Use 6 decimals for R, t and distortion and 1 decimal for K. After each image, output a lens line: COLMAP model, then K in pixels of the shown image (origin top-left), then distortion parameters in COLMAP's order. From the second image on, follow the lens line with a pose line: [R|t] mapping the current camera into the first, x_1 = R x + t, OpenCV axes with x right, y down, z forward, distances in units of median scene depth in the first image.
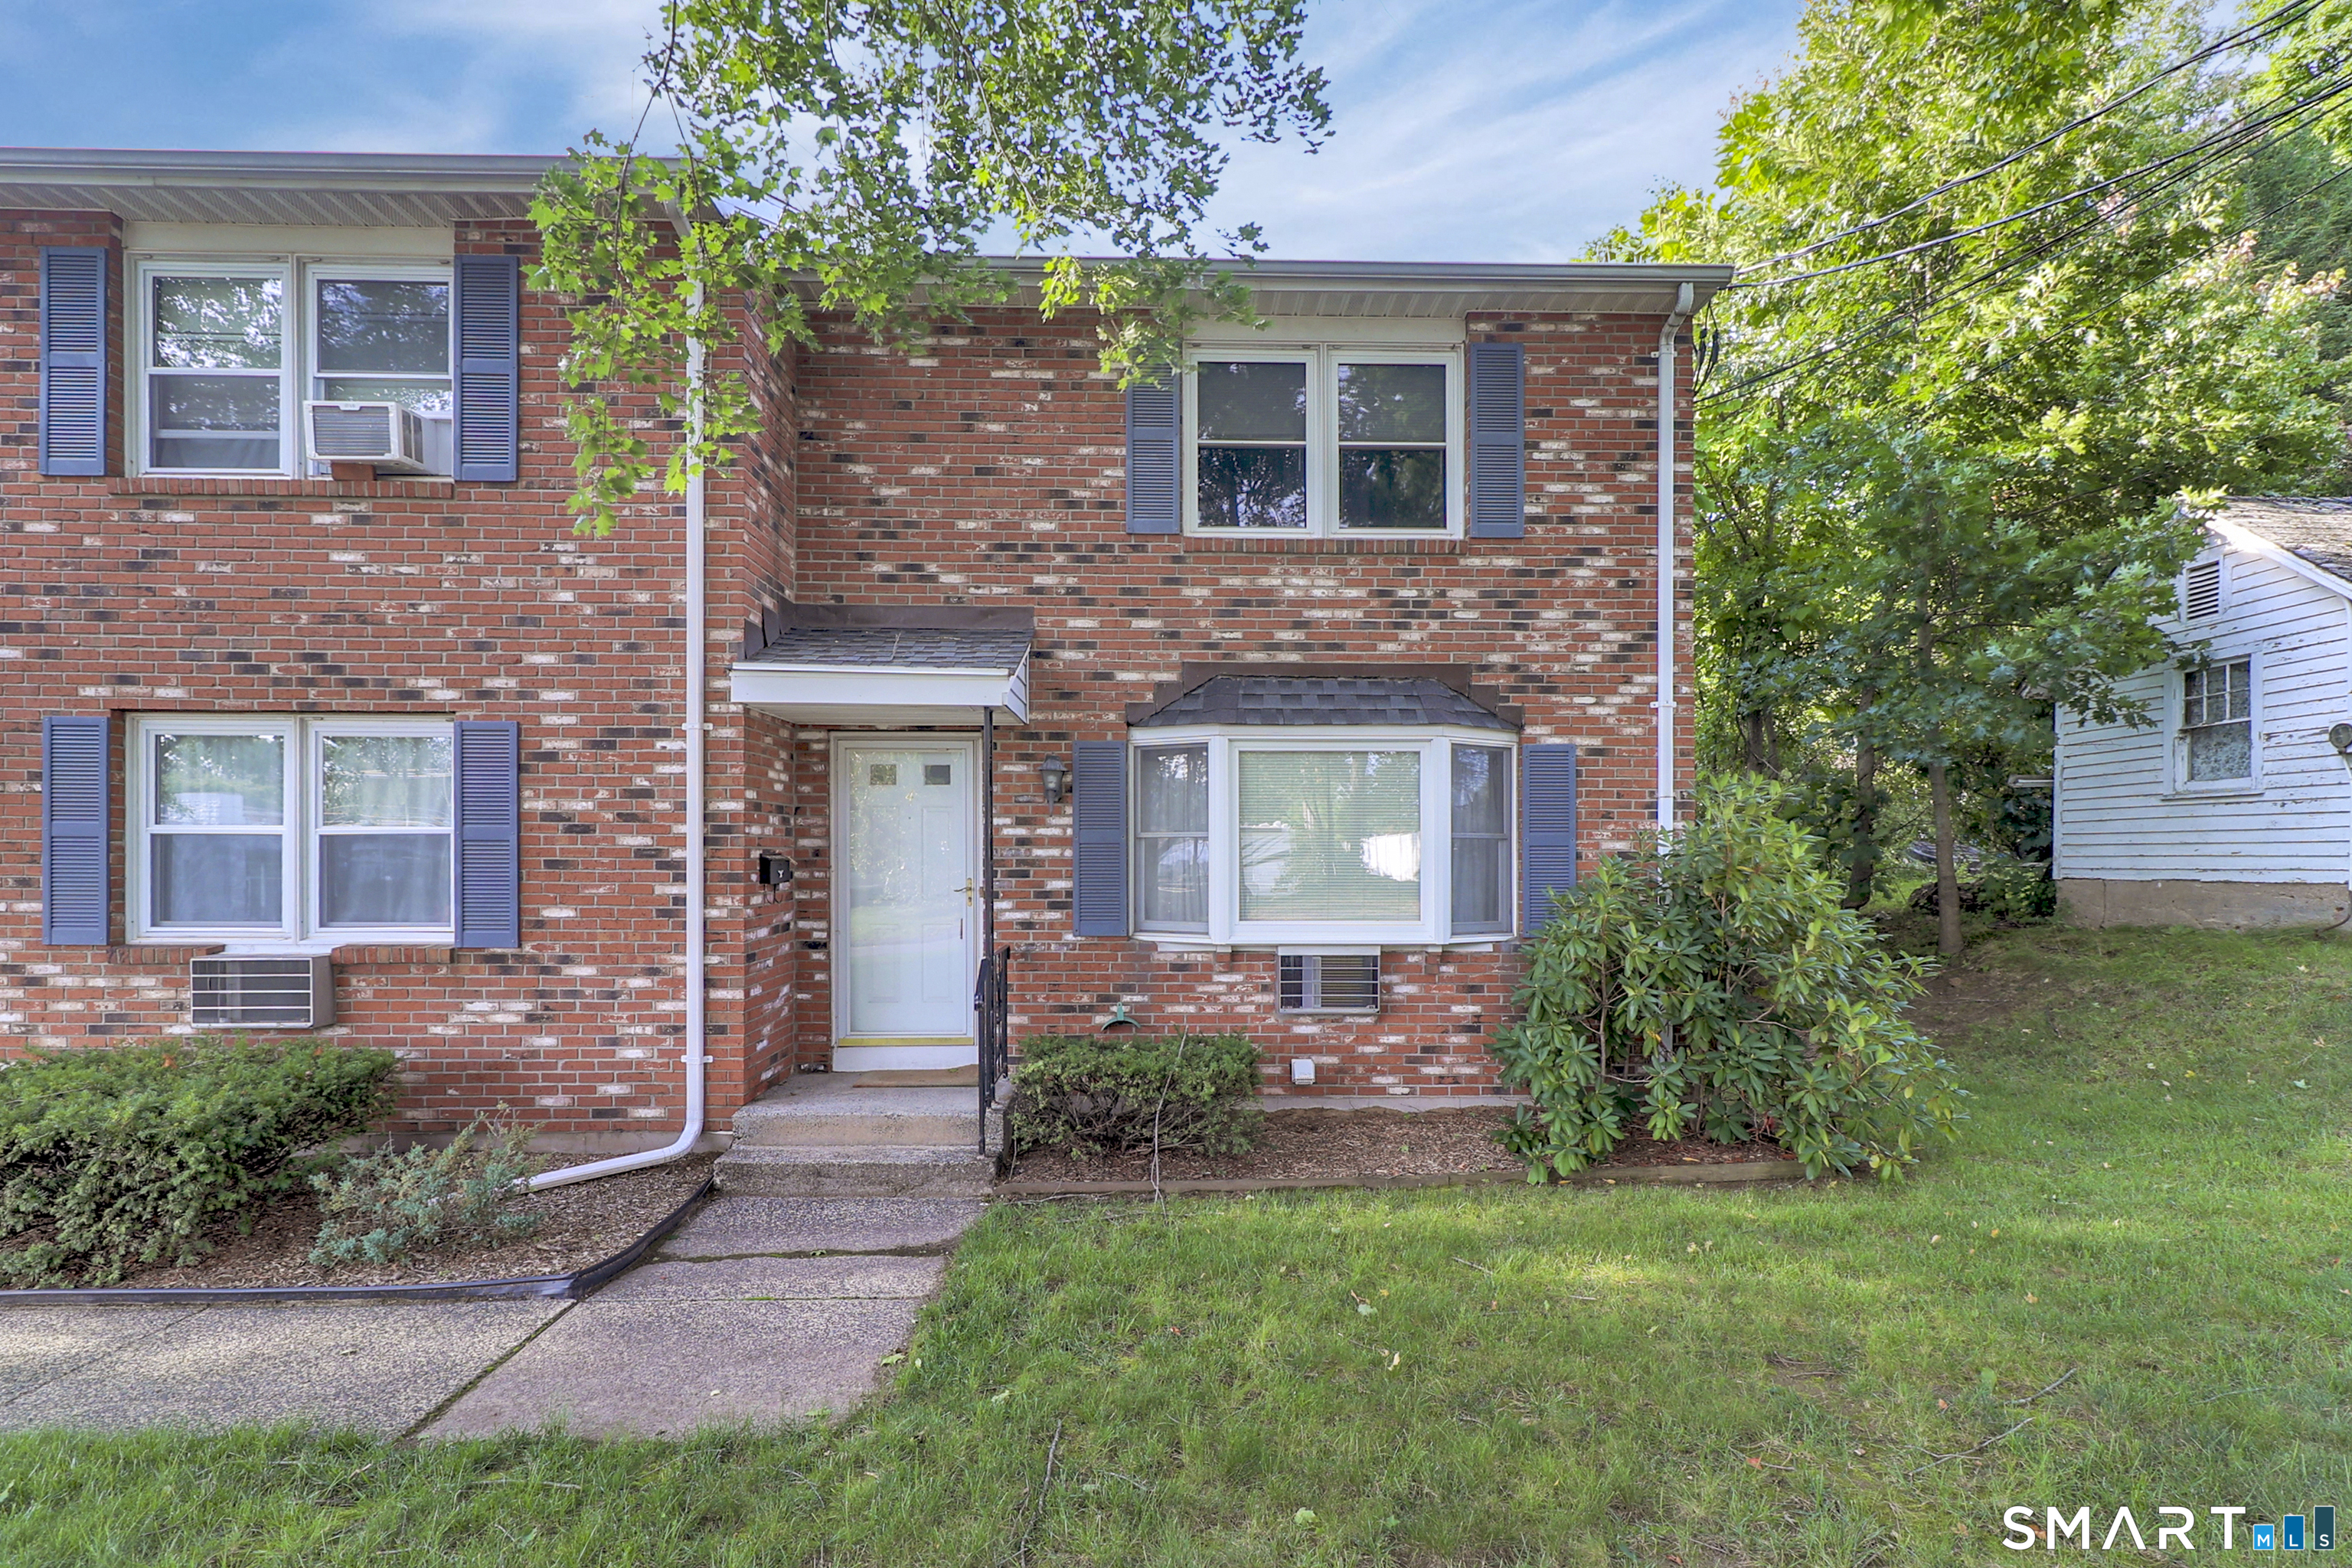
lens RADIAL K [[1167.9, 0, 1202.4], [0, 1167.9, 873.5], [0, 0, 1]] dist [0.002250, -0.000431]
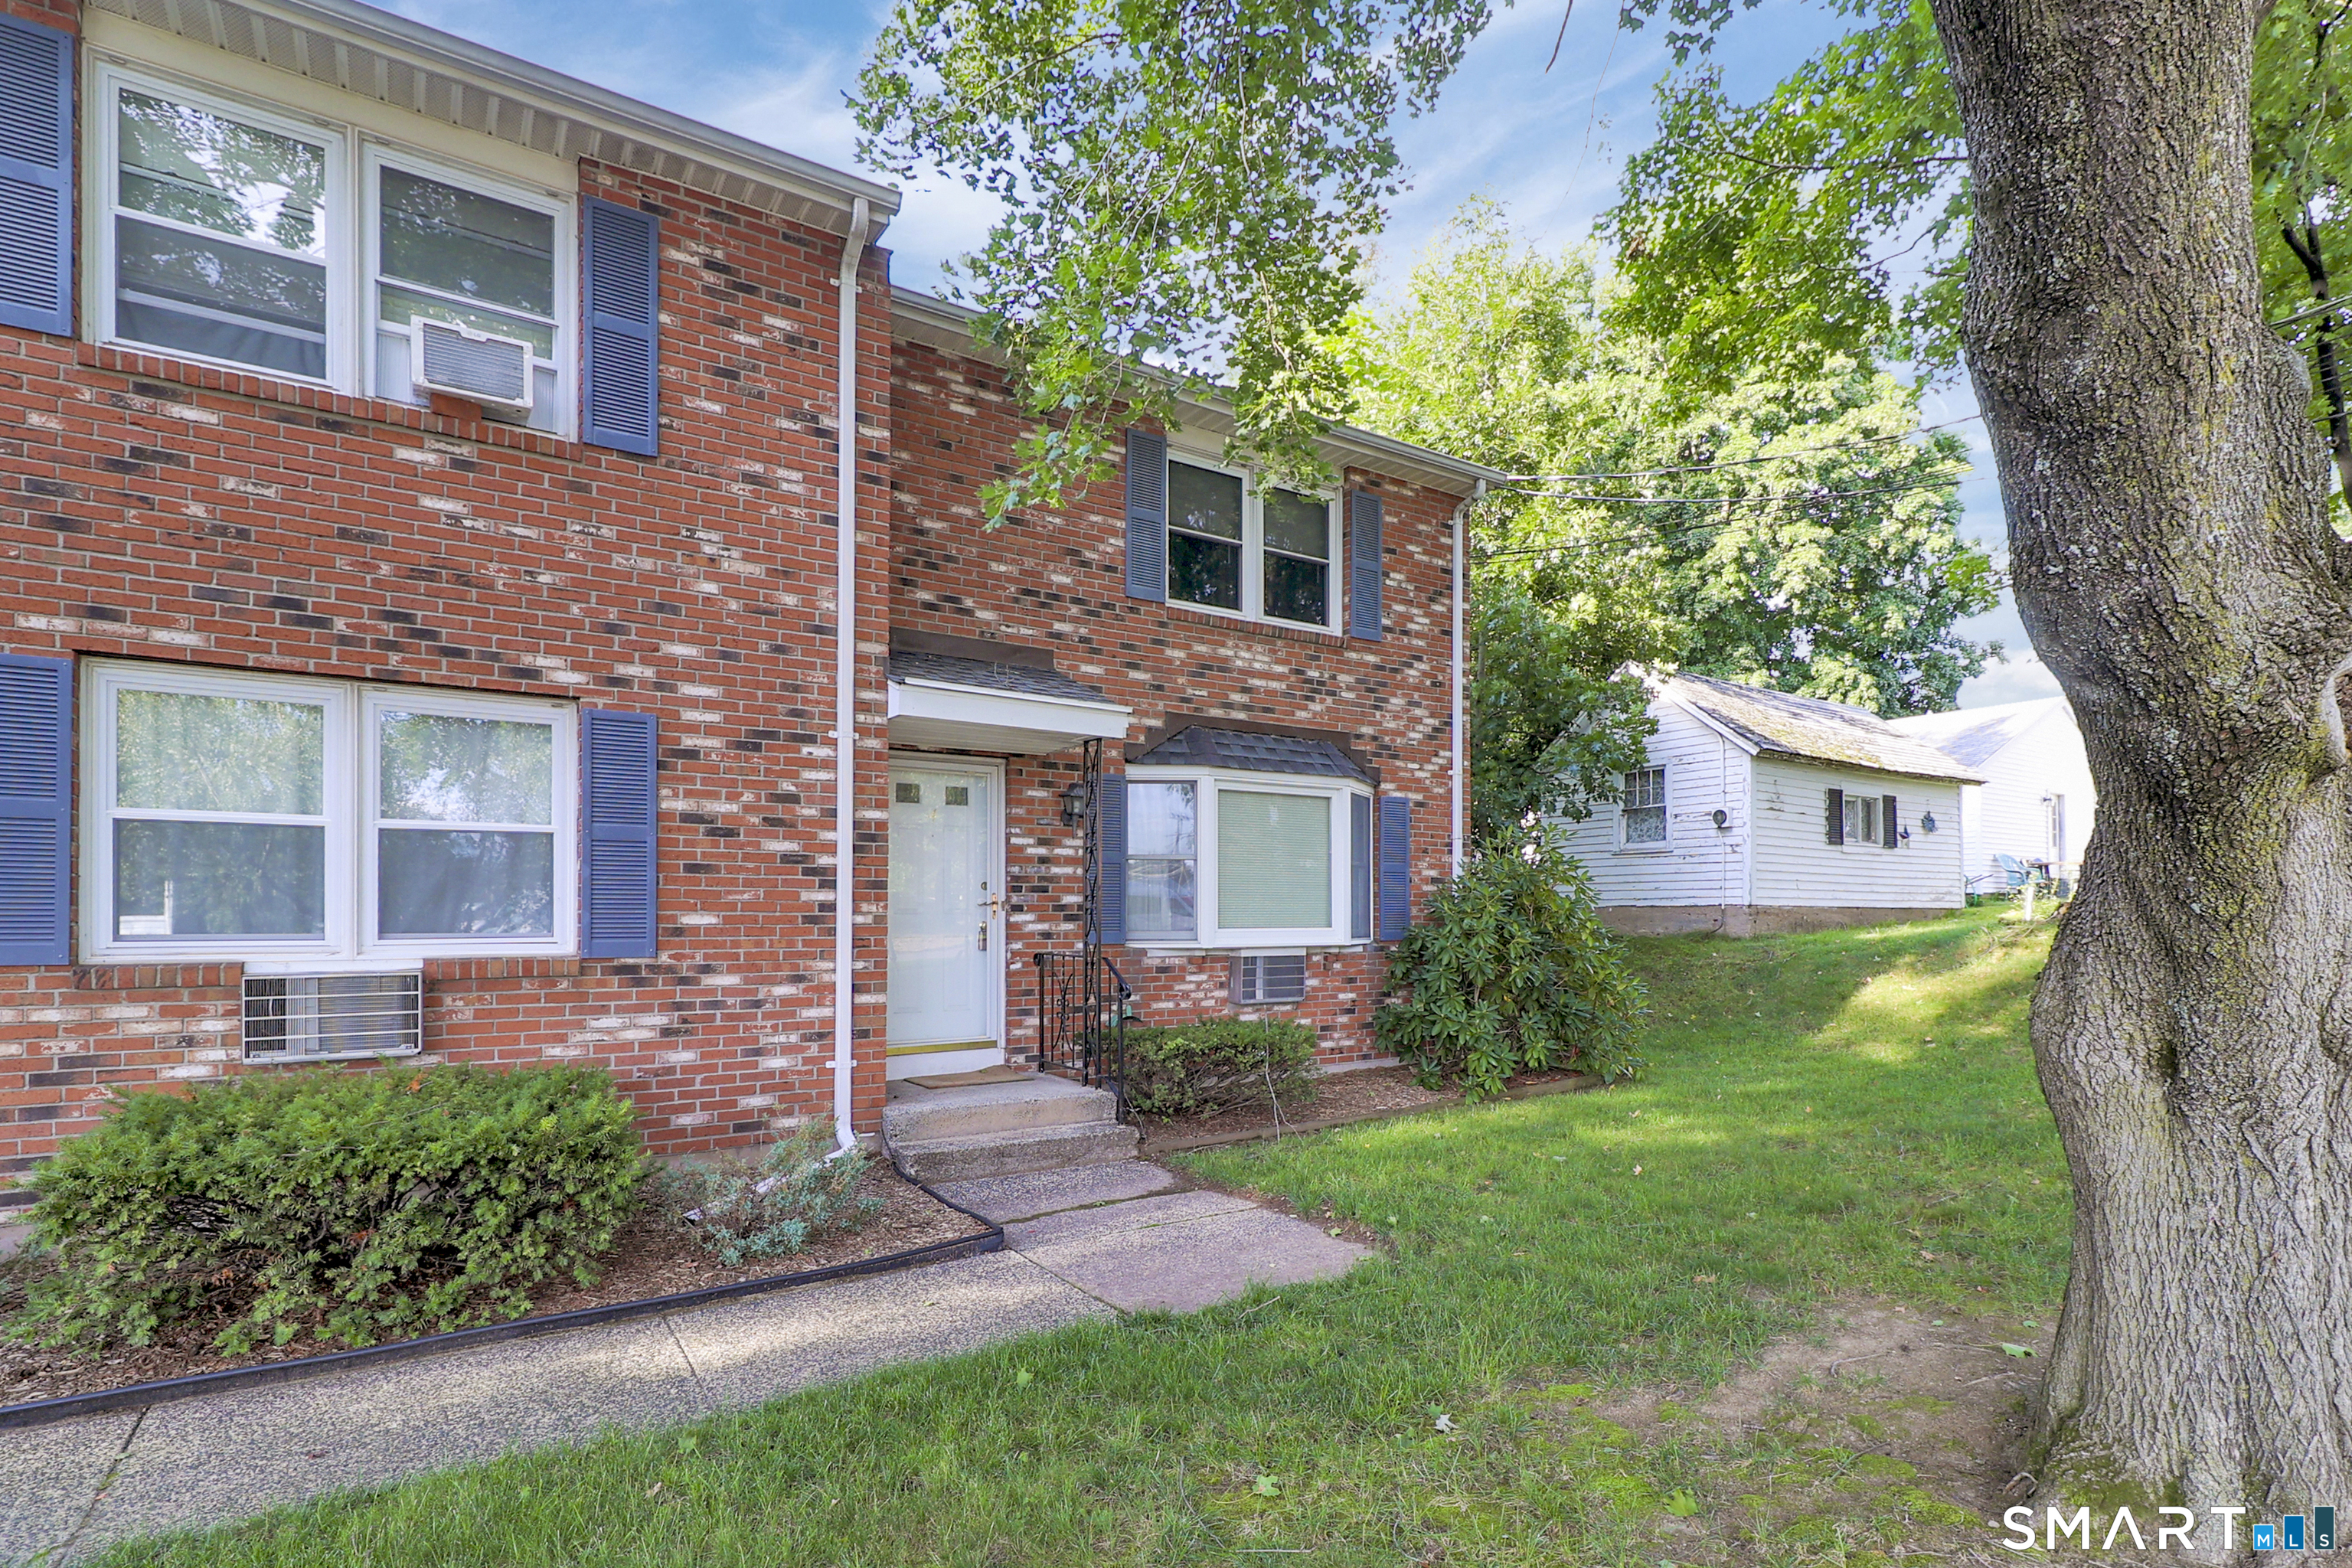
lens RADIAL K [[1167.9, 0, 1173.5], [0, 1167.9, 916.7], [0, 0, 1]] dist [0.002250, -0.000431]
pose [[0.848418, -0.001357, 0.529326, -0.652678], [0.005183, 0.999970, -0.005744, 0.034758], [-0.529302, 0.007617, 0.848399, -0.007248]]
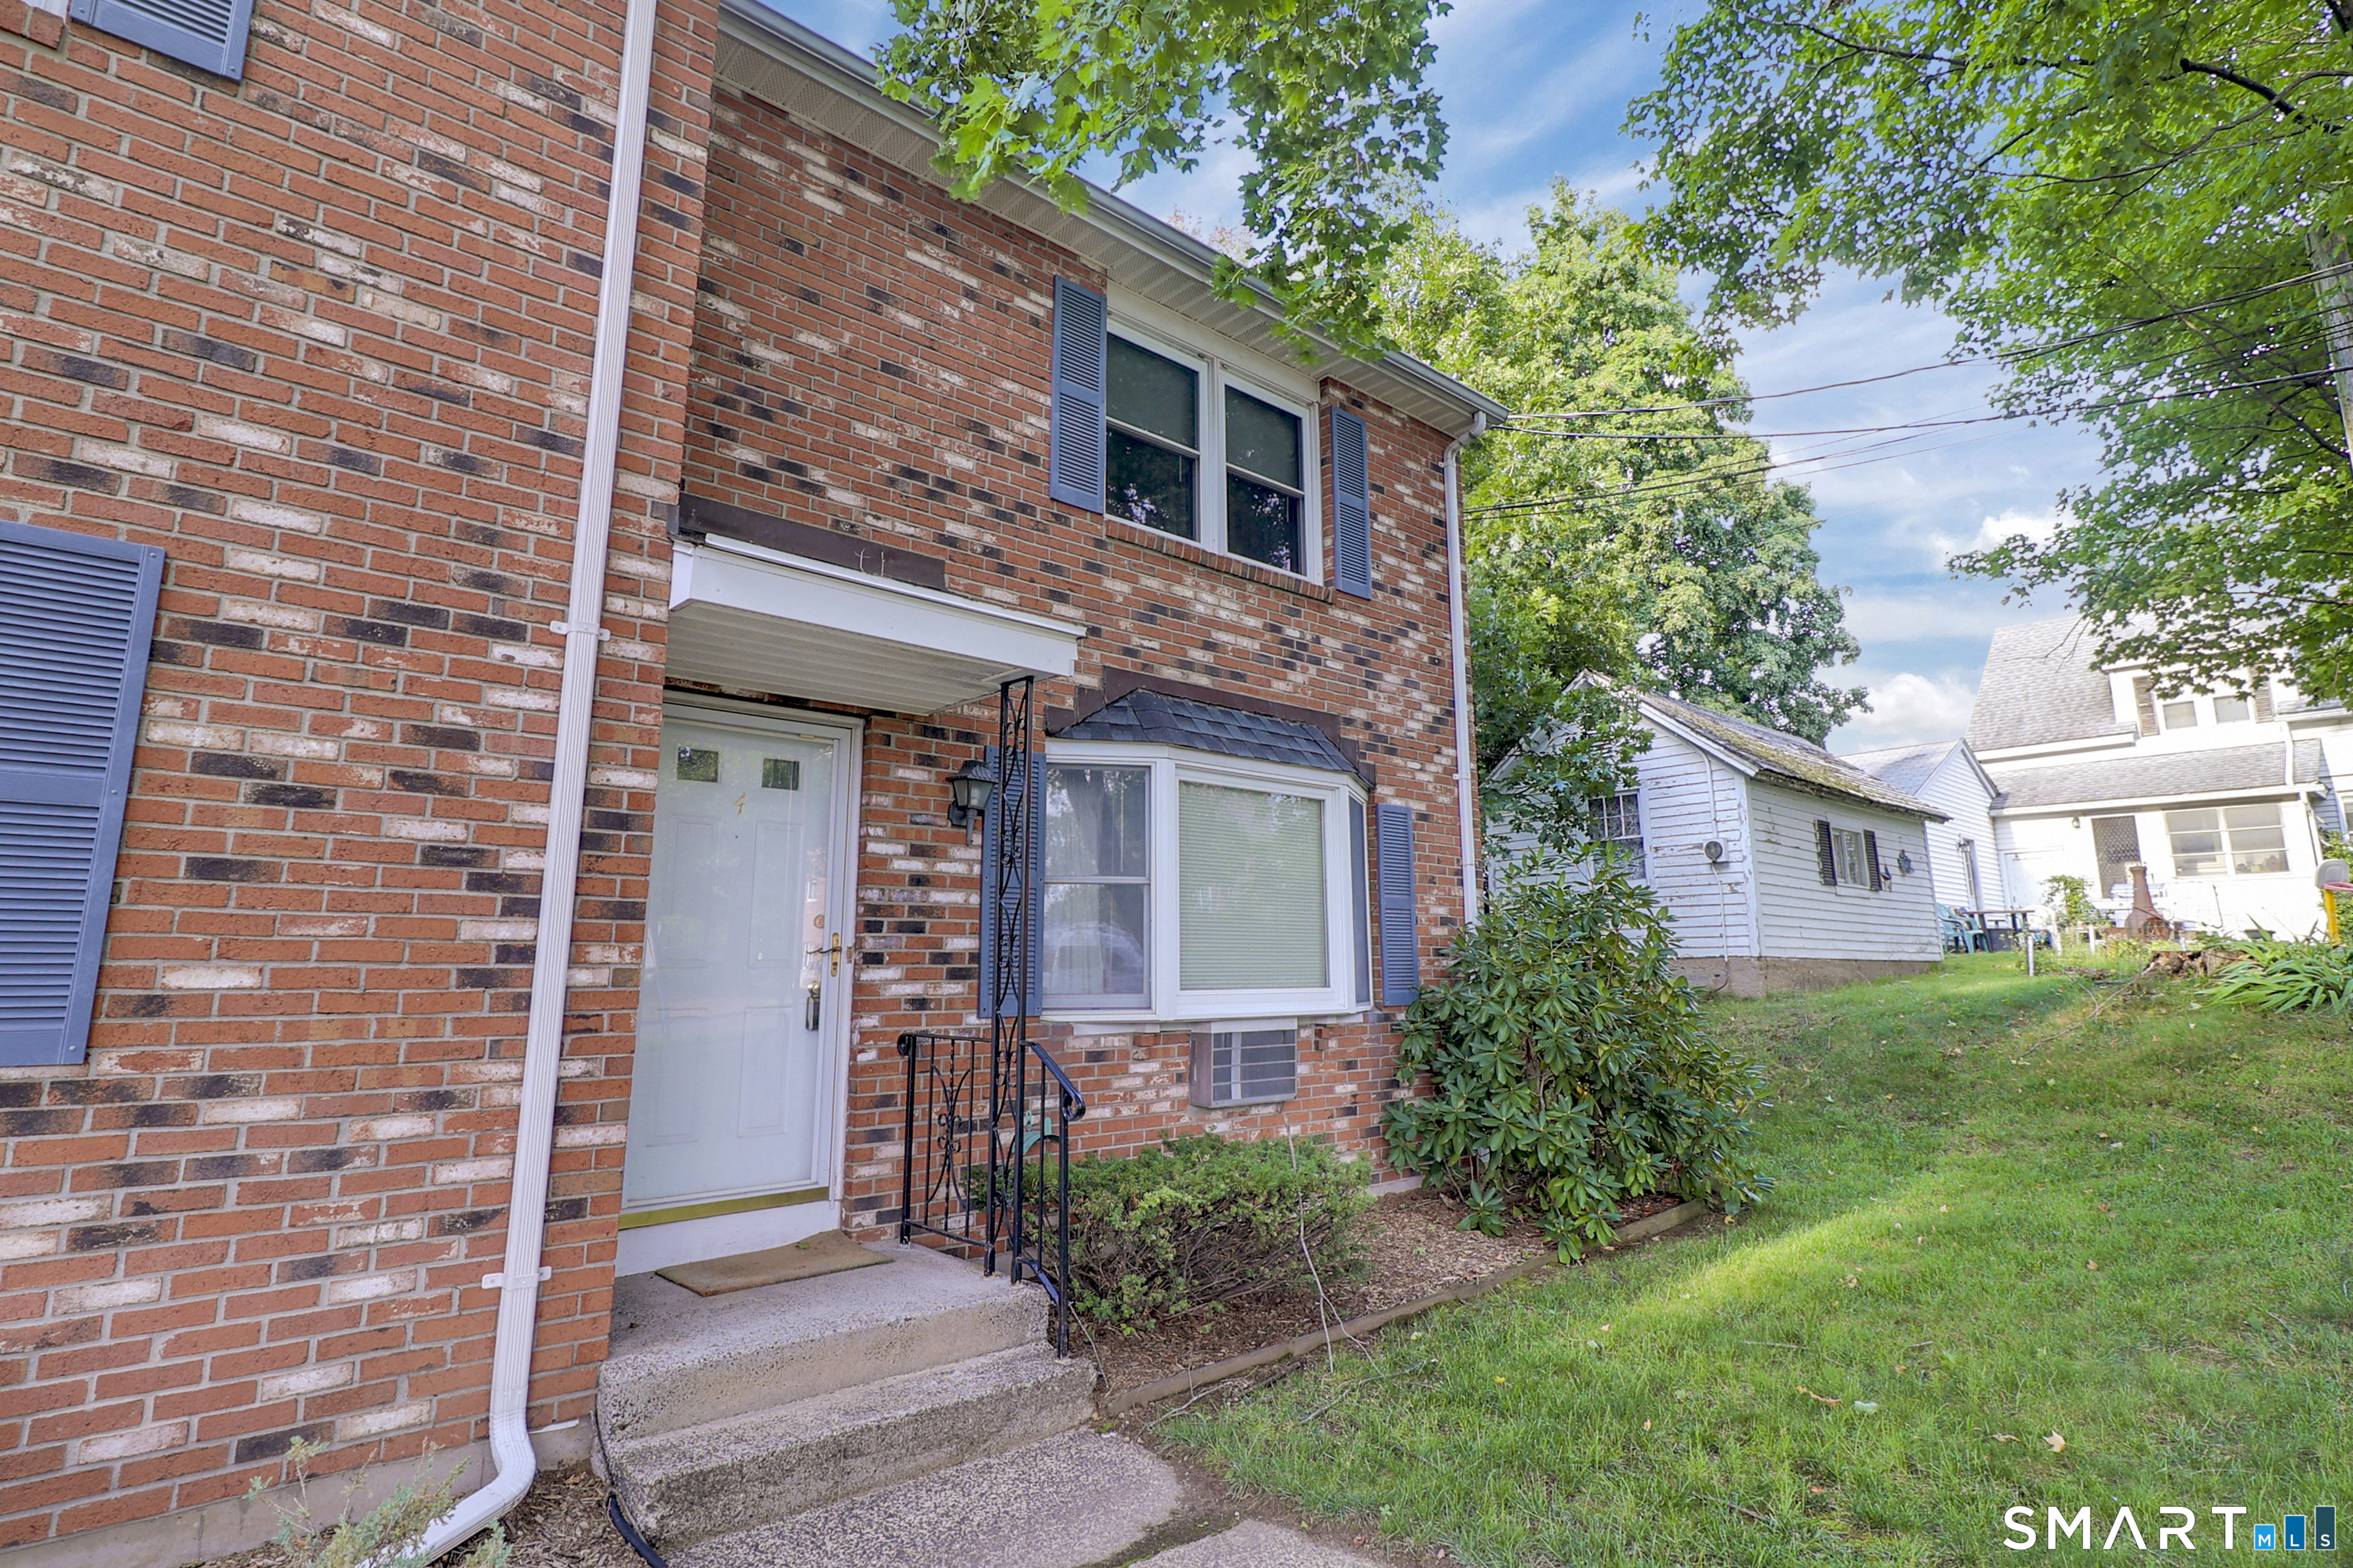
lens RADIAL K [[1212.4, 0, 1182.8], [0, 1212.4, 748.3], [0, 0, 1]] dist [0.006662, -0.003455]
pose [[0.755124, 0.116011, 0.645235, -0.521778], [0.011007, 0.981836, -0.189412, 0.035234], [-0.655489, 0.150132, 0.740131, 0.360988]]
